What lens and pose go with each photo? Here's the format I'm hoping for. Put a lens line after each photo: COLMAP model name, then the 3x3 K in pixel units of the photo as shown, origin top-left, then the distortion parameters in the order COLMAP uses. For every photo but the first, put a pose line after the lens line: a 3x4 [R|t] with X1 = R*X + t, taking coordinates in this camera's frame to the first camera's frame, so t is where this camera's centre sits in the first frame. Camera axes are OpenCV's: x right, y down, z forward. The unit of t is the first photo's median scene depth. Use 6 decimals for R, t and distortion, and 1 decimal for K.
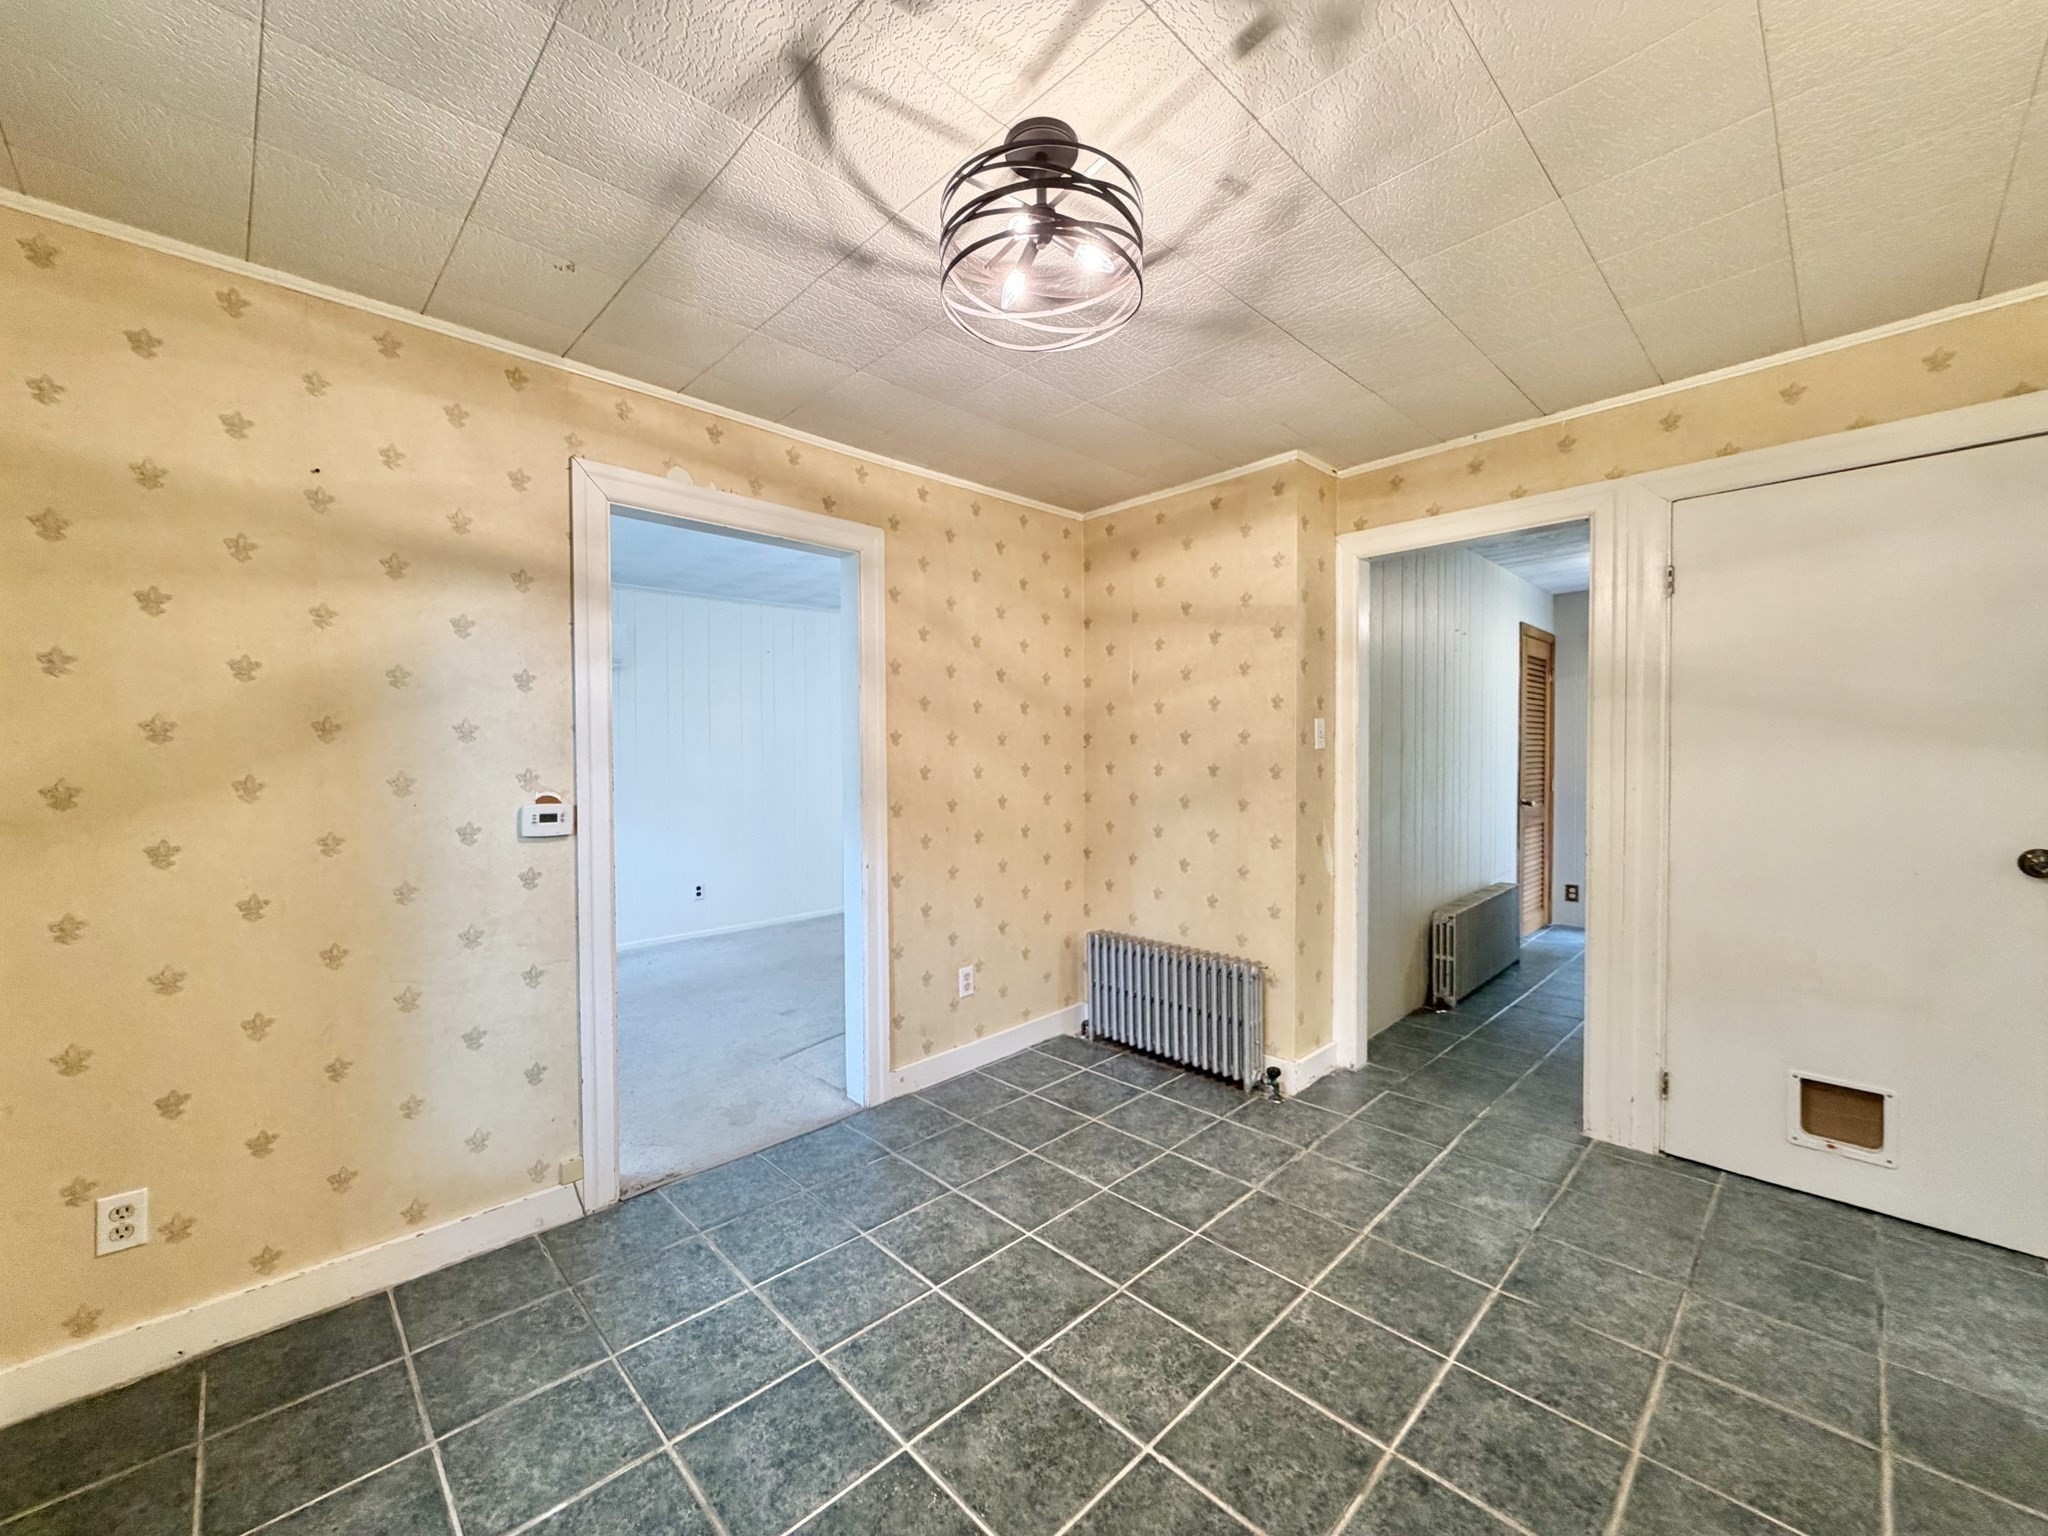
lens RADIAL K [[813.9, 0, 1019.1], [0, 813.9, 769.1], [0, 0, 1]] dist [0.001635, -0.000331]
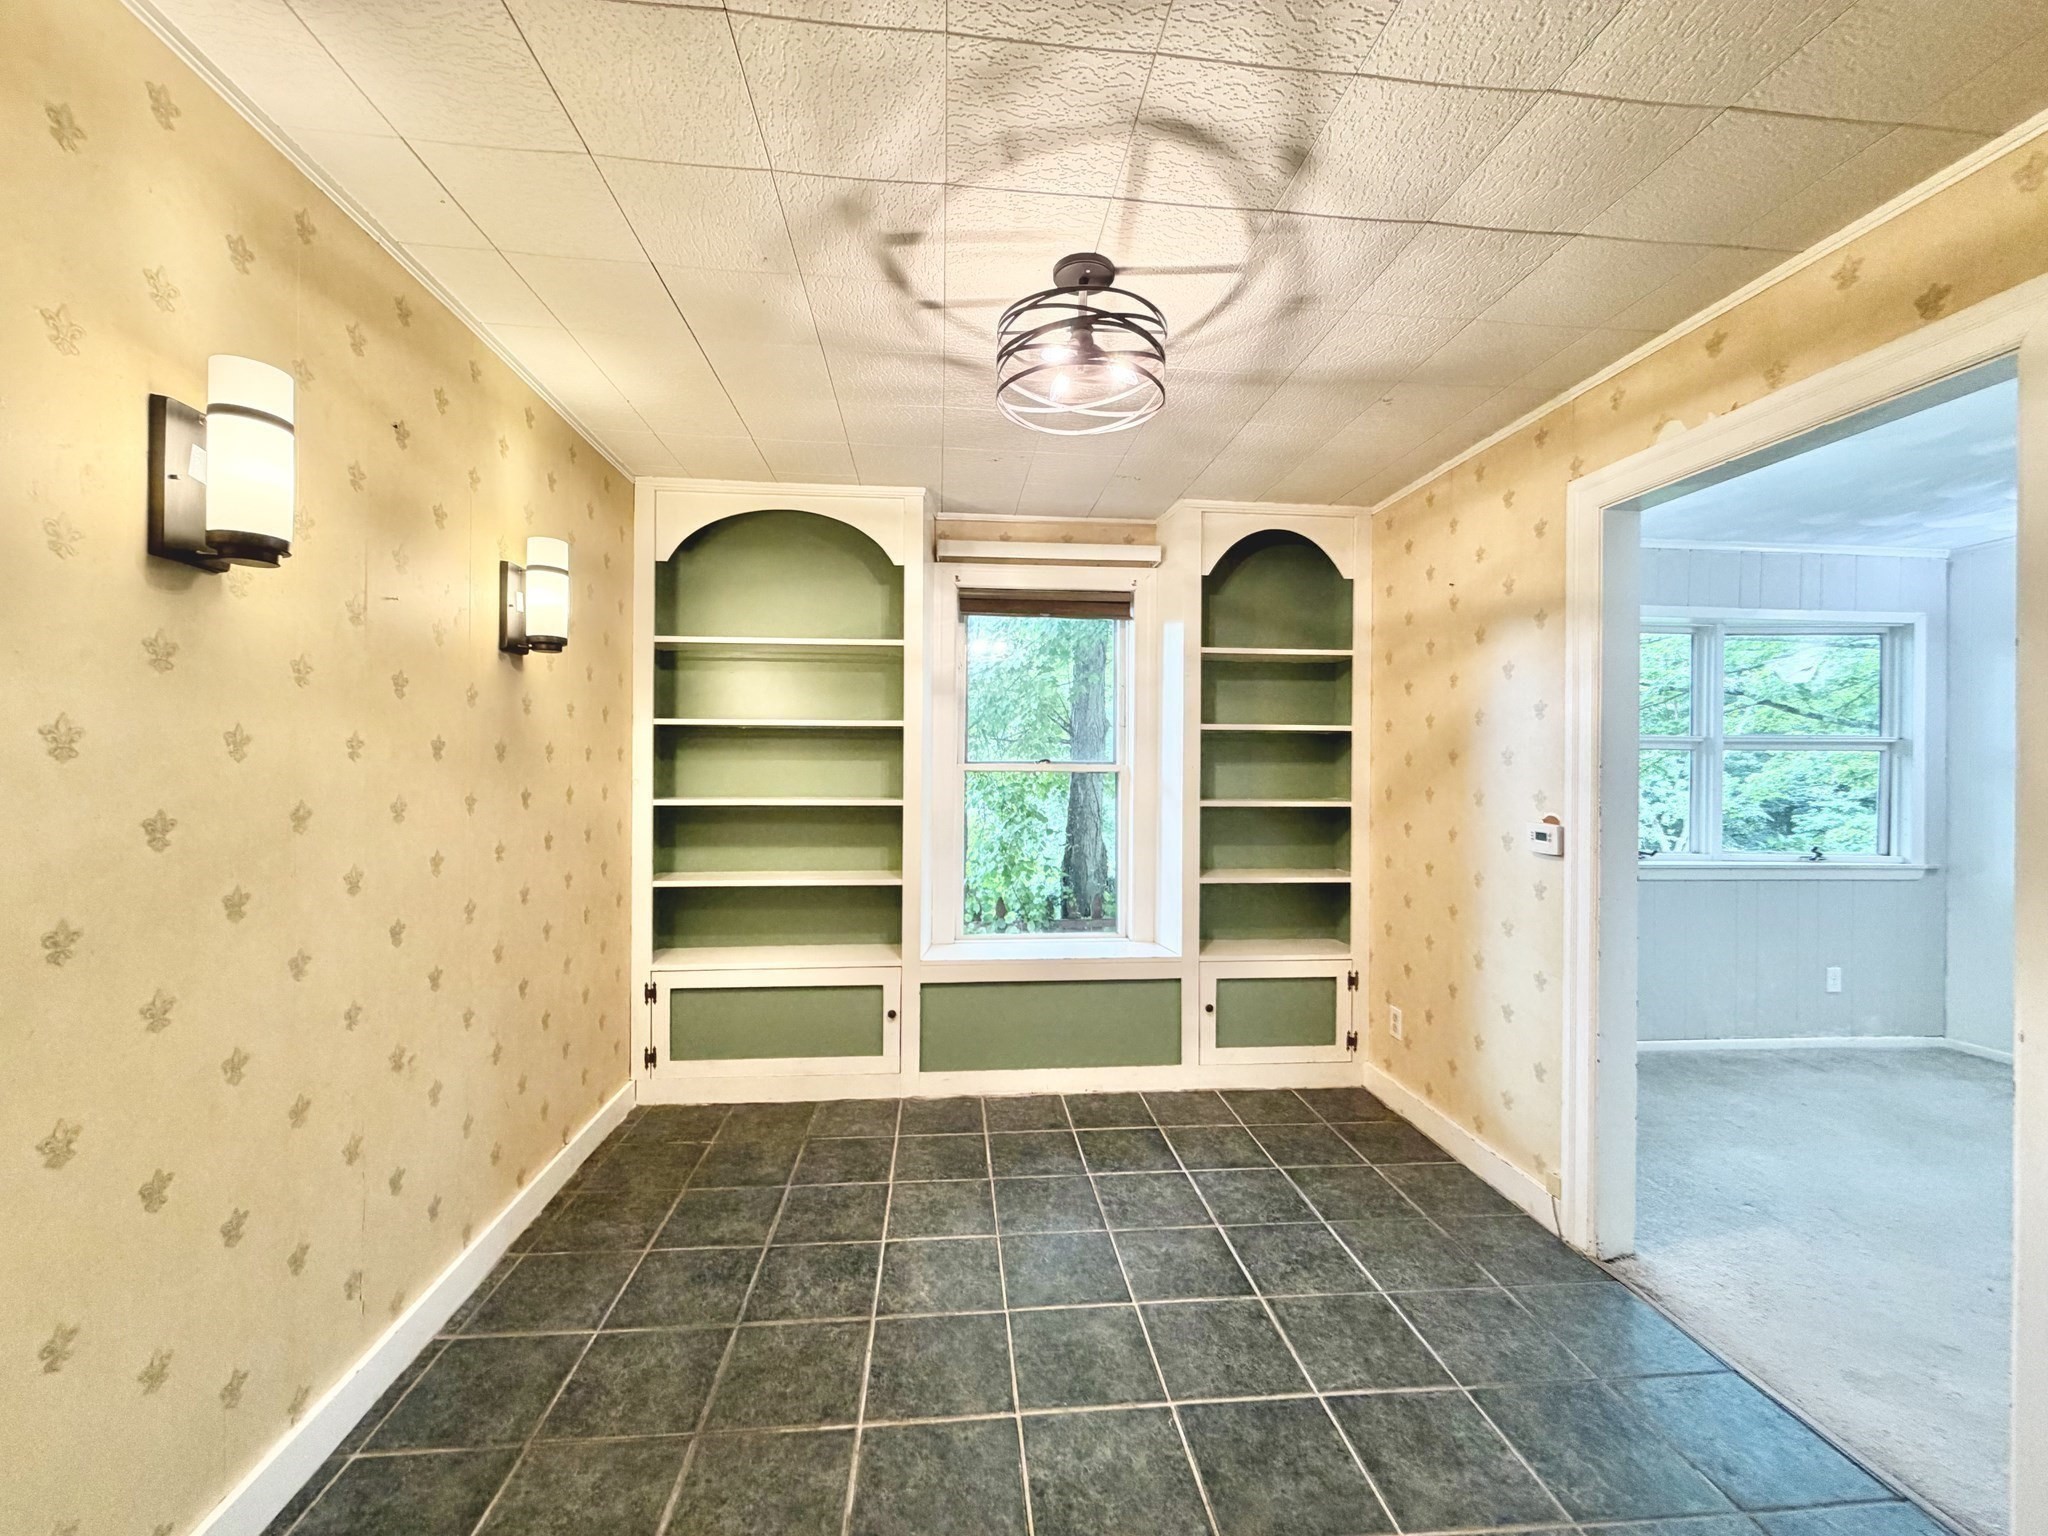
lens RADIAL K [[813.9, 0, 1019.1], [0, 813.9, 769.1], [0, 0, 1]] dist [0.001635, -0.000331]
pose [[-0.624002, 0.004709, -0.781408, 0.862104], [-0.017911, 0.999633, 0.020326, -0.046806], [0.781217, 0.026679, -0.623689, 1.420085]]
